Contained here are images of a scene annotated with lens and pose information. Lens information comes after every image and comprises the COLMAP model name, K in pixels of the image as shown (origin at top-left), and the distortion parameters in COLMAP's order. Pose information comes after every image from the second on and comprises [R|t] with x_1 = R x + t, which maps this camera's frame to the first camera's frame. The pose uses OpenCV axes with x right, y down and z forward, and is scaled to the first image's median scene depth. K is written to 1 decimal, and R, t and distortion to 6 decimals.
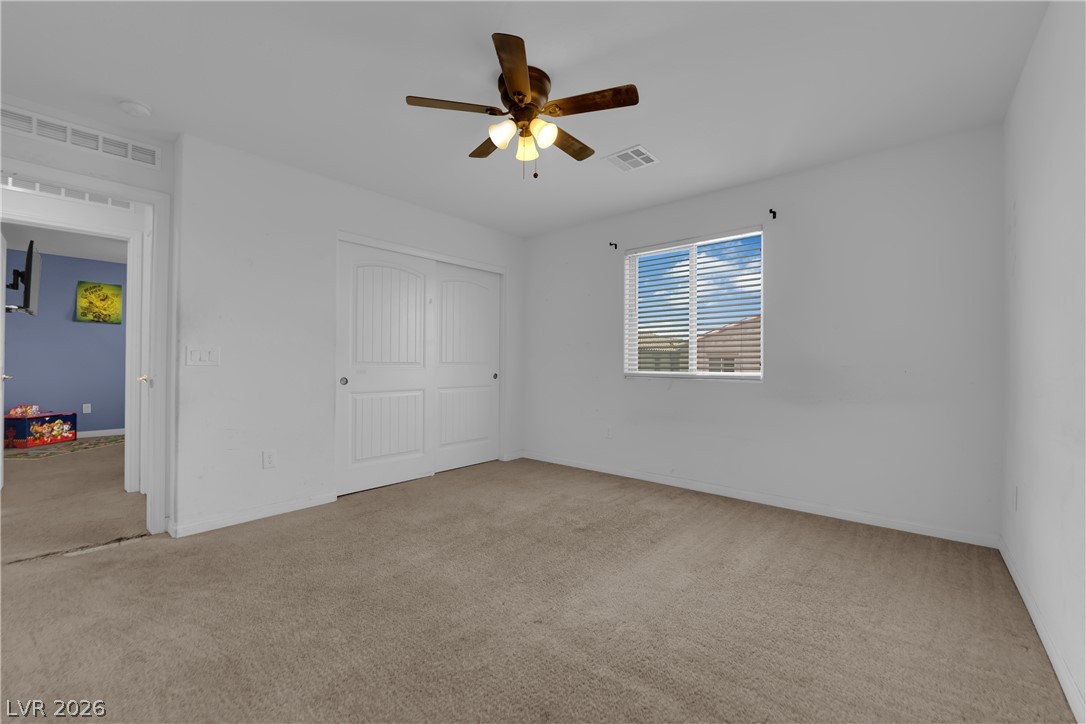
lens RADIAL K [[438.2, 0, 543.0], [0, 438.2, 362.0], [0, 0, 1]] dist [-0.013772, -0.000815]
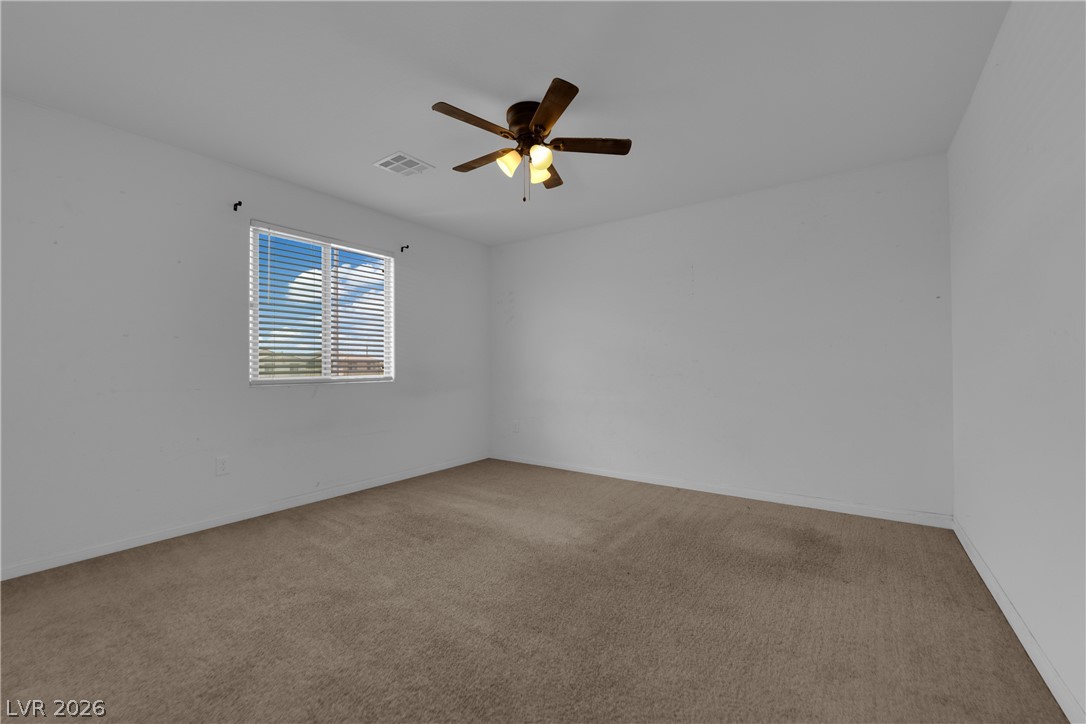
lens RADIAL K [[438.2, 0, 543.0], [0, 438.2, 362.0], [0, 0, 1]] dist [-0.013772, -0.000815]
pose [[-0.093127, 0.004566, 0.995644, -0.730406], [0.007251, 0.999966, -0.003908, -0.000764], [-0.995628, 0.006856, -0.093157, 0.680033]]
